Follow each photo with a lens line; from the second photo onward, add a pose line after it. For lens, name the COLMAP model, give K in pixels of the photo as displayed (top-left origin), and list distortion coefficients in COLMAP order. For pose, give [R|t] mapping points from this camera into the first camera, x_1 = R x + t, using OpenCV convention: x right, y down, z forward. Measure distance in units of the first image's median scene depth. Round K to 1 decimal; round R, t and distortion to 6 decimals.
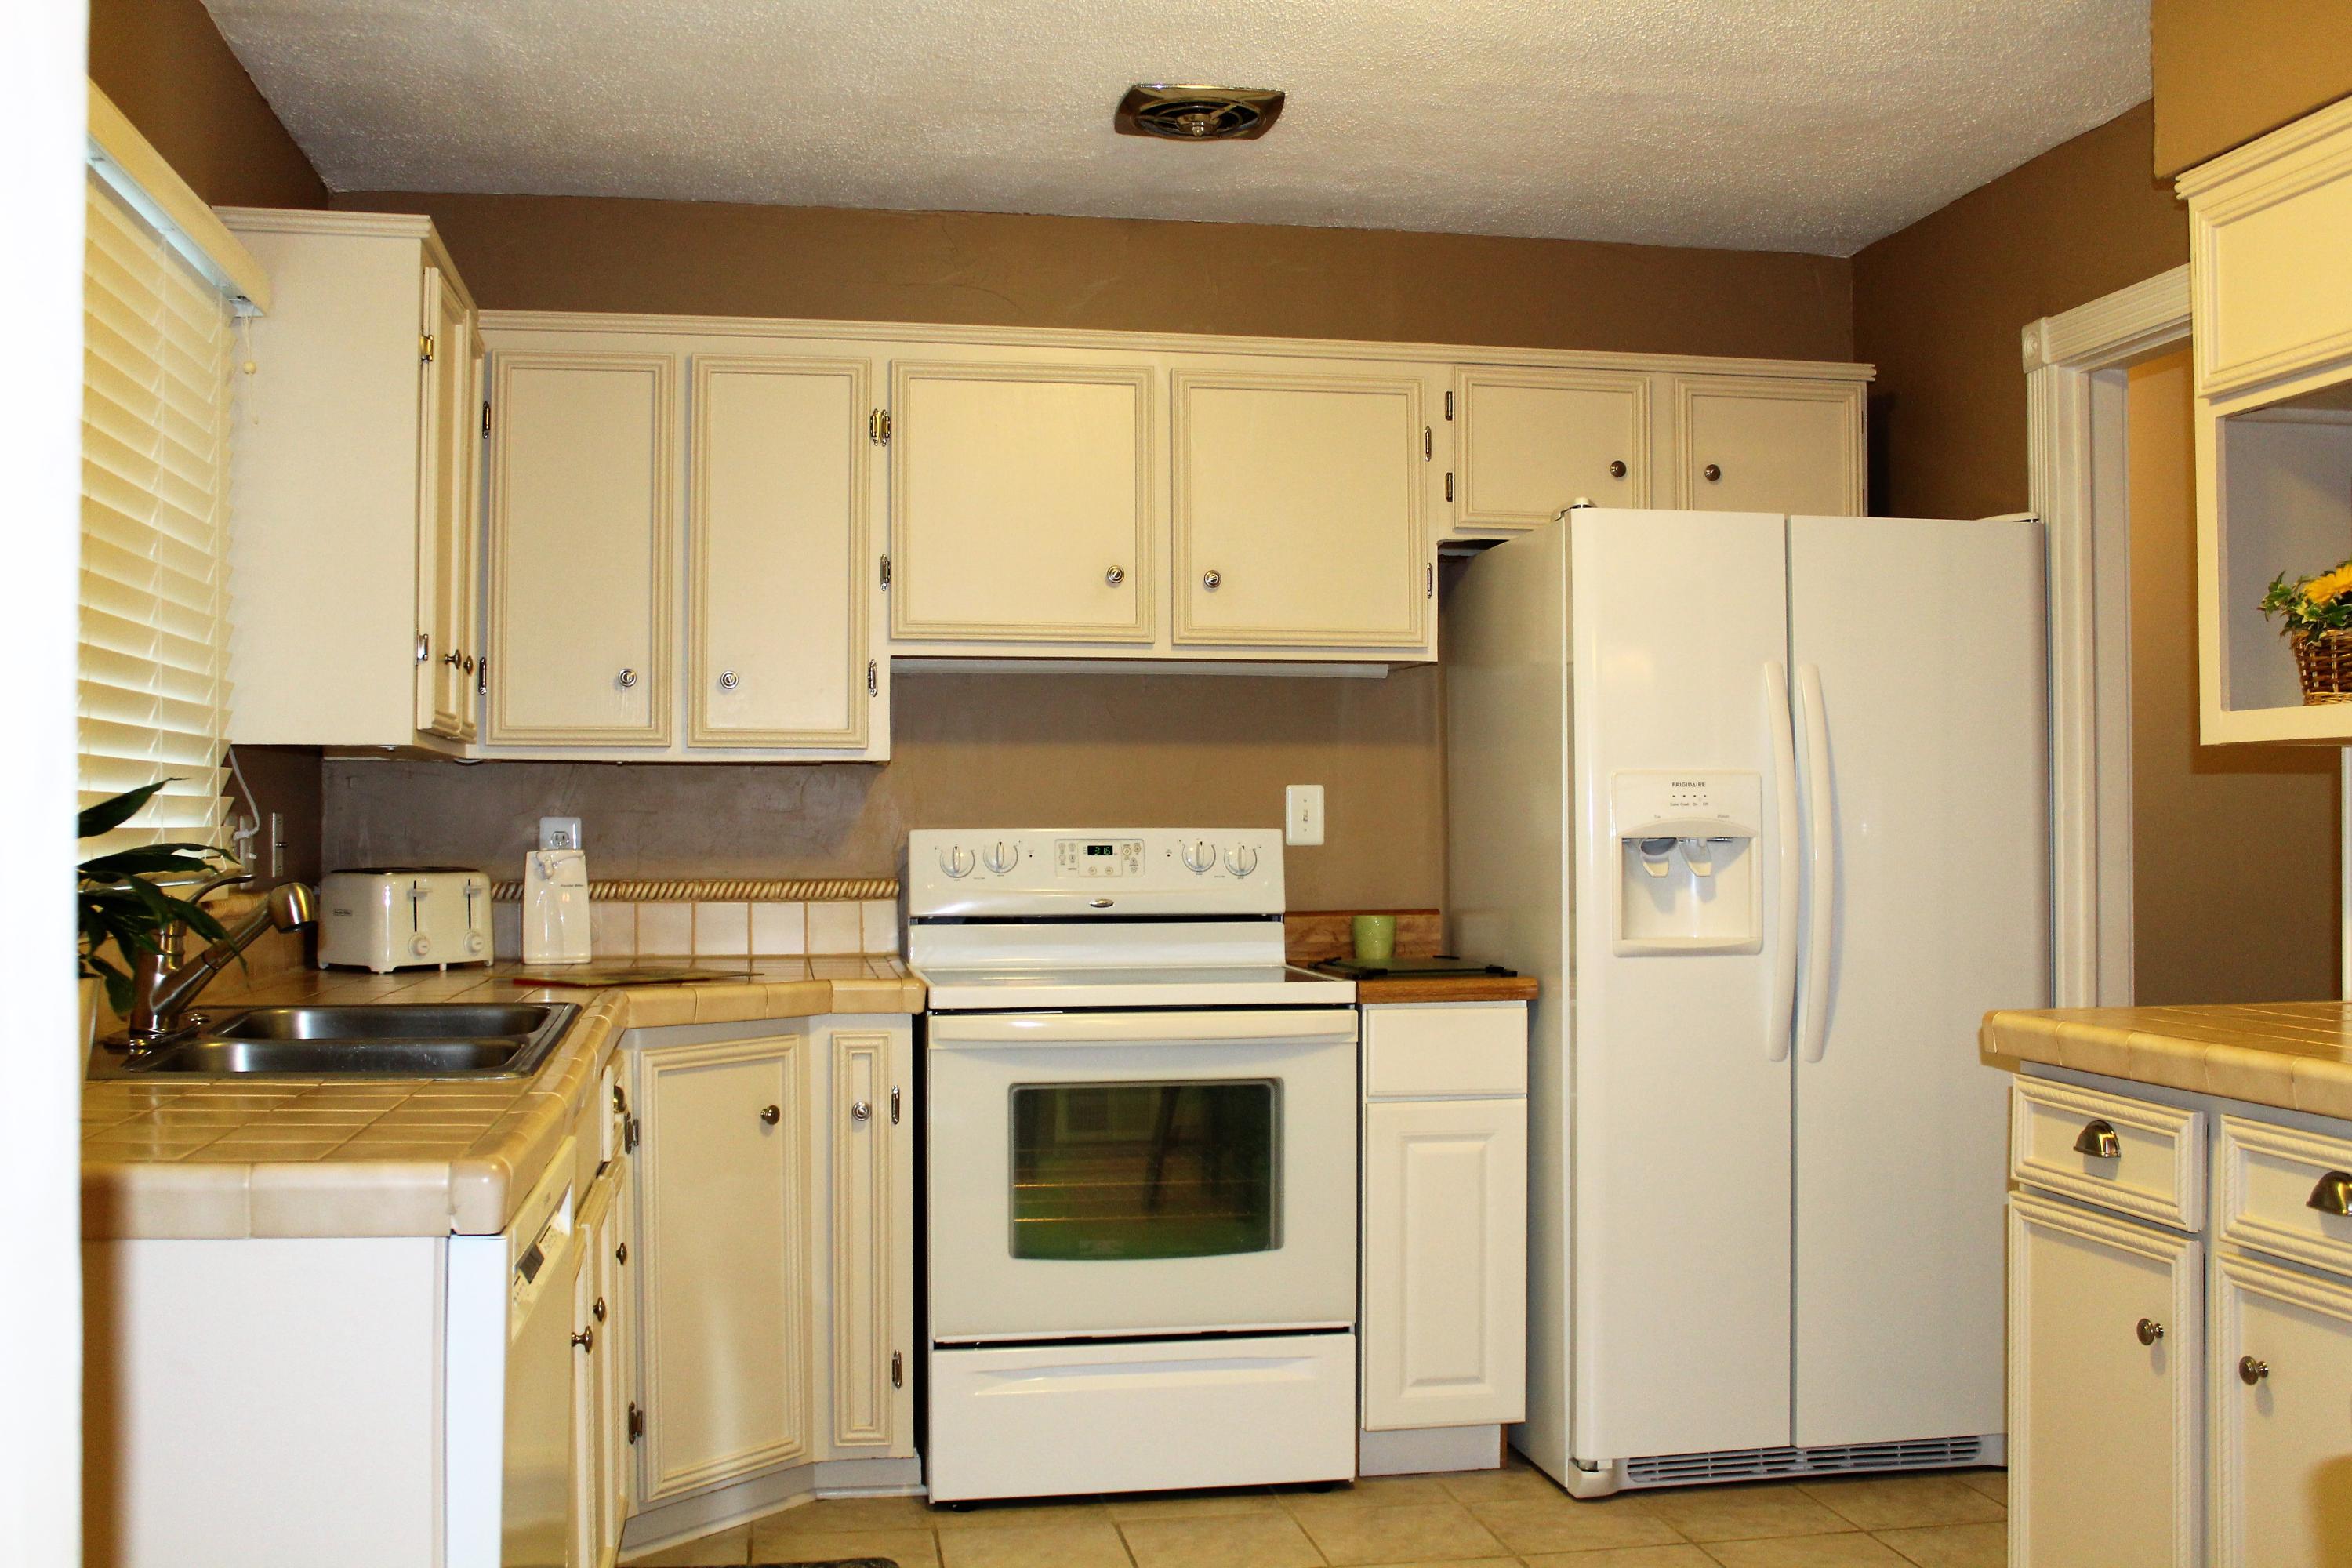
lens RADIAL K [[2248.7, 0, 1180.6], [0, 2248.7, 788.4], [0, 0, 1]] dist [-0.159480, 0.183325]
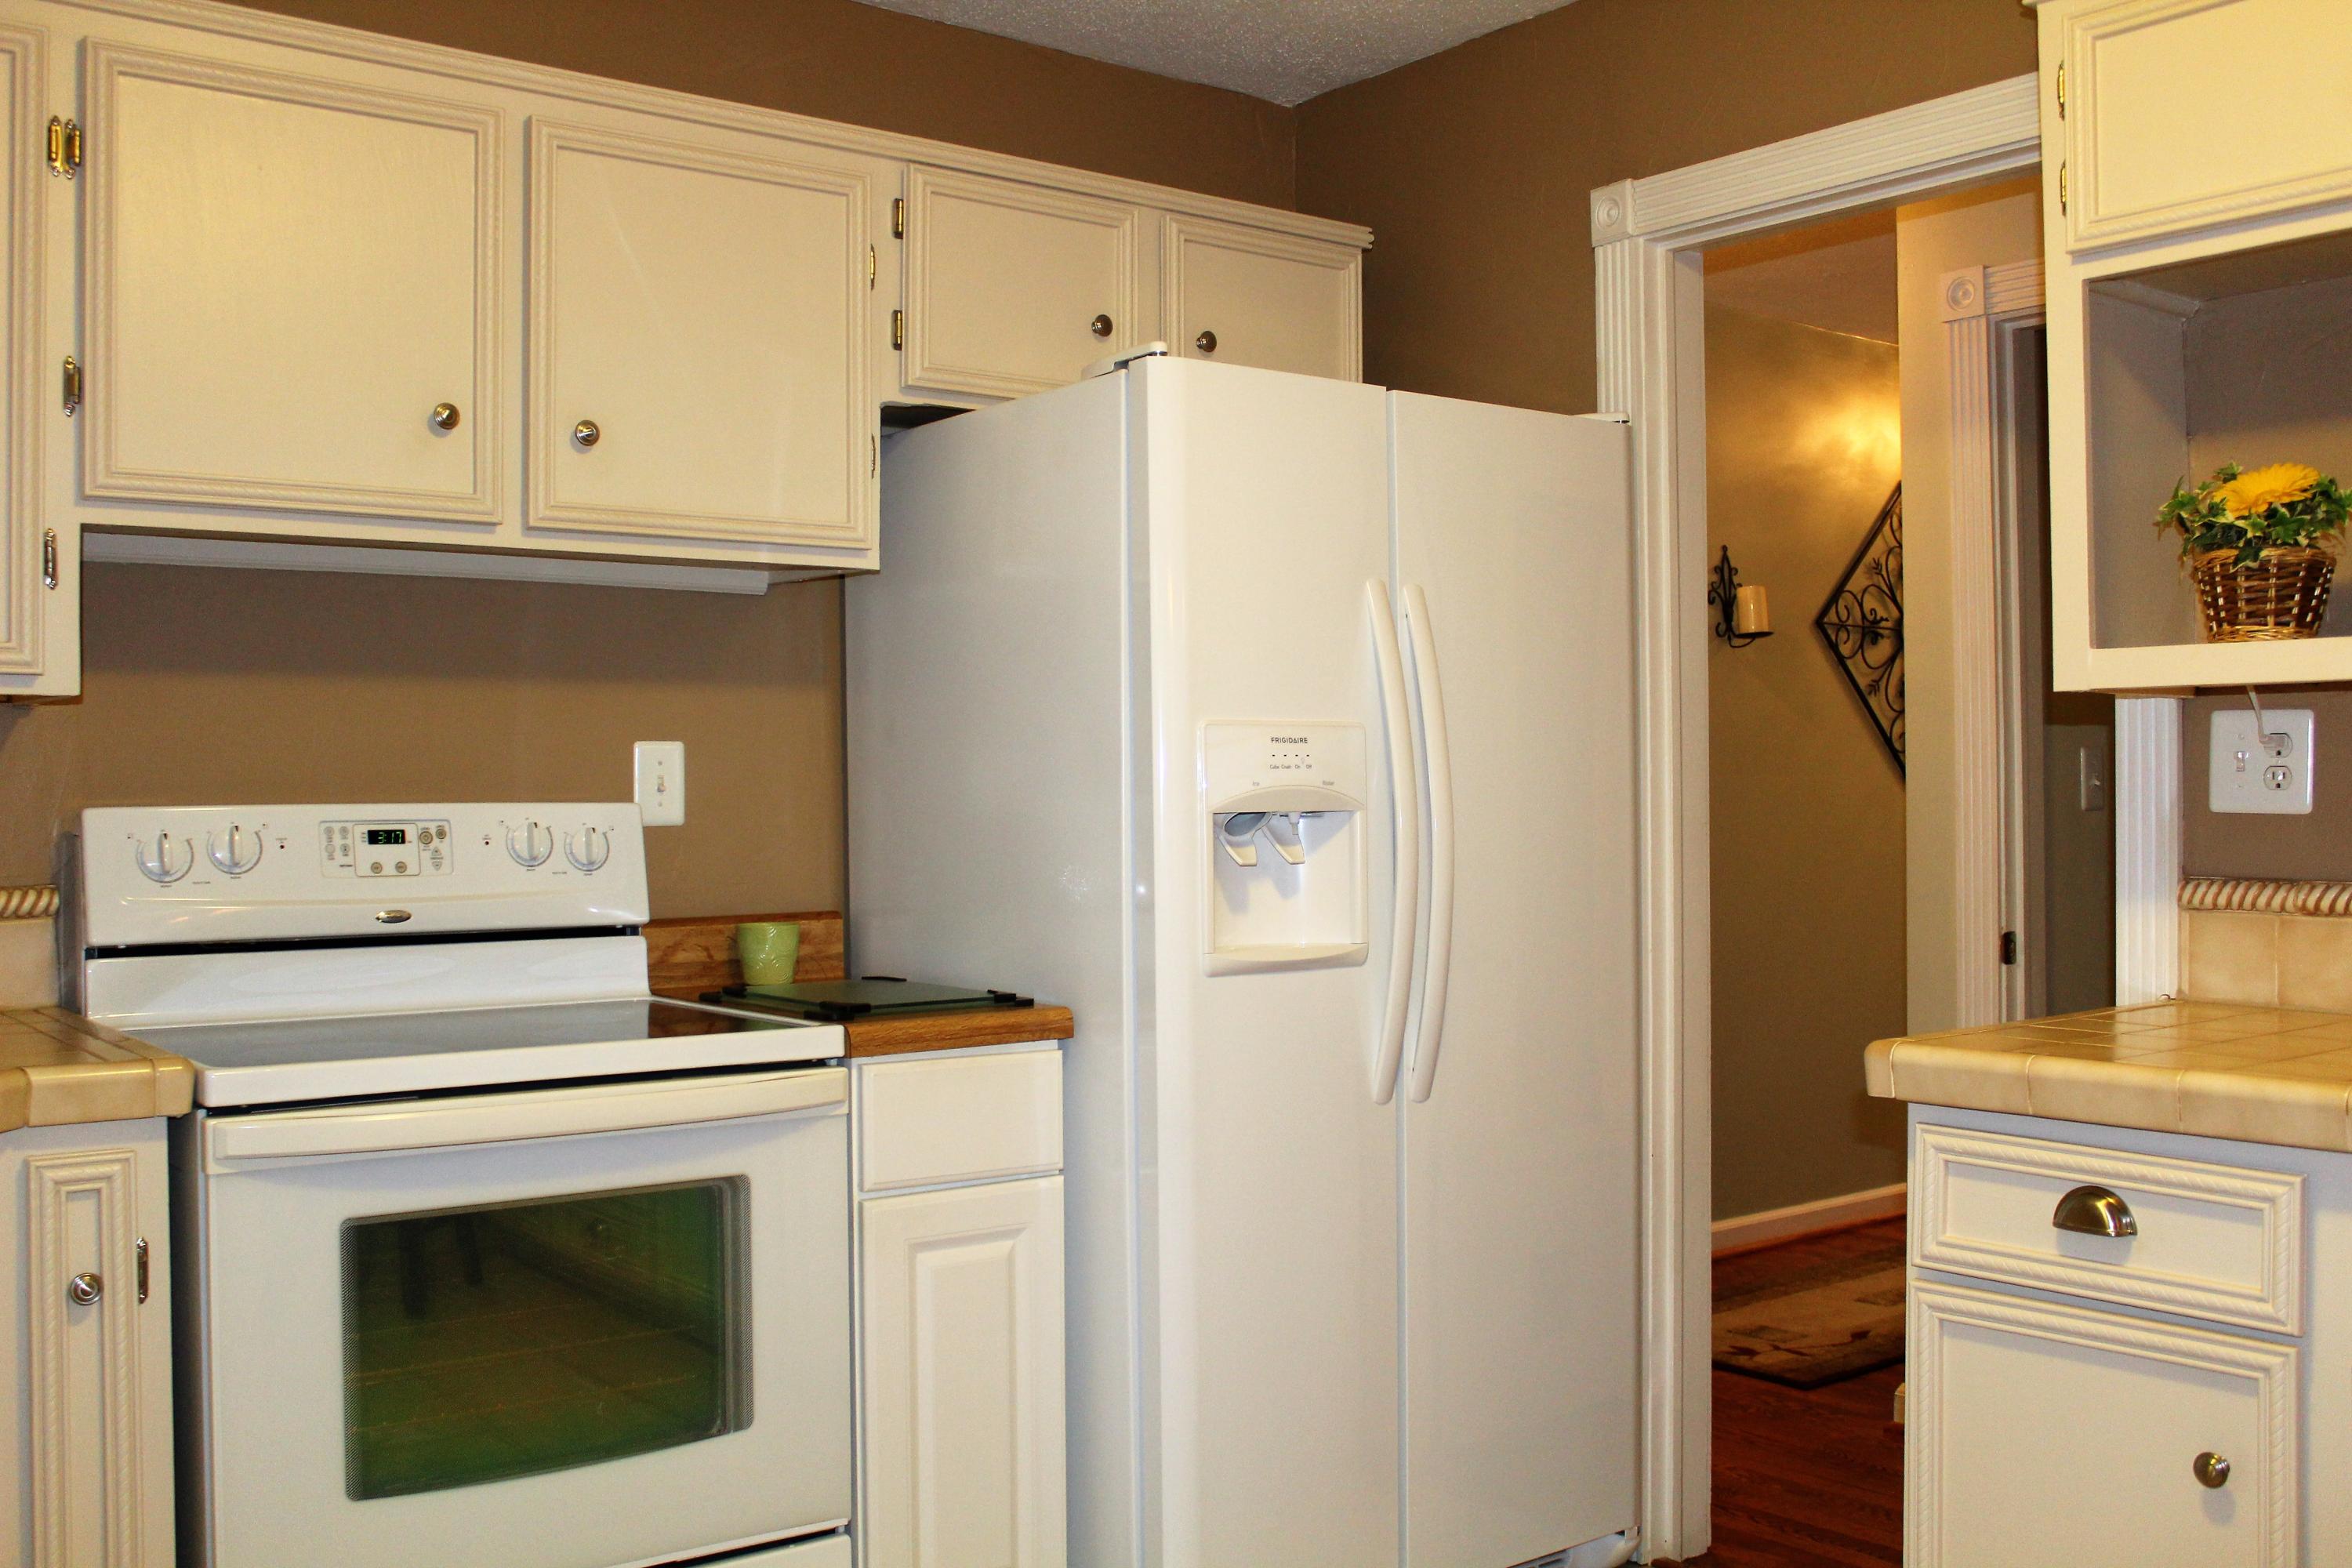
lens RADIAL K [[2248.7, 0, 1180.6], [0, 2248.7, 788.4], [0, 0, 1]] dist [-0.159480, 0.183325]
pose [[0.884717, -0.003373, 0.466117, -0.141450], [-0.002539, 0.999924, 0.012055, 0.005003], [-0.466122, -0.011848, 0.884641, 0.331694]]
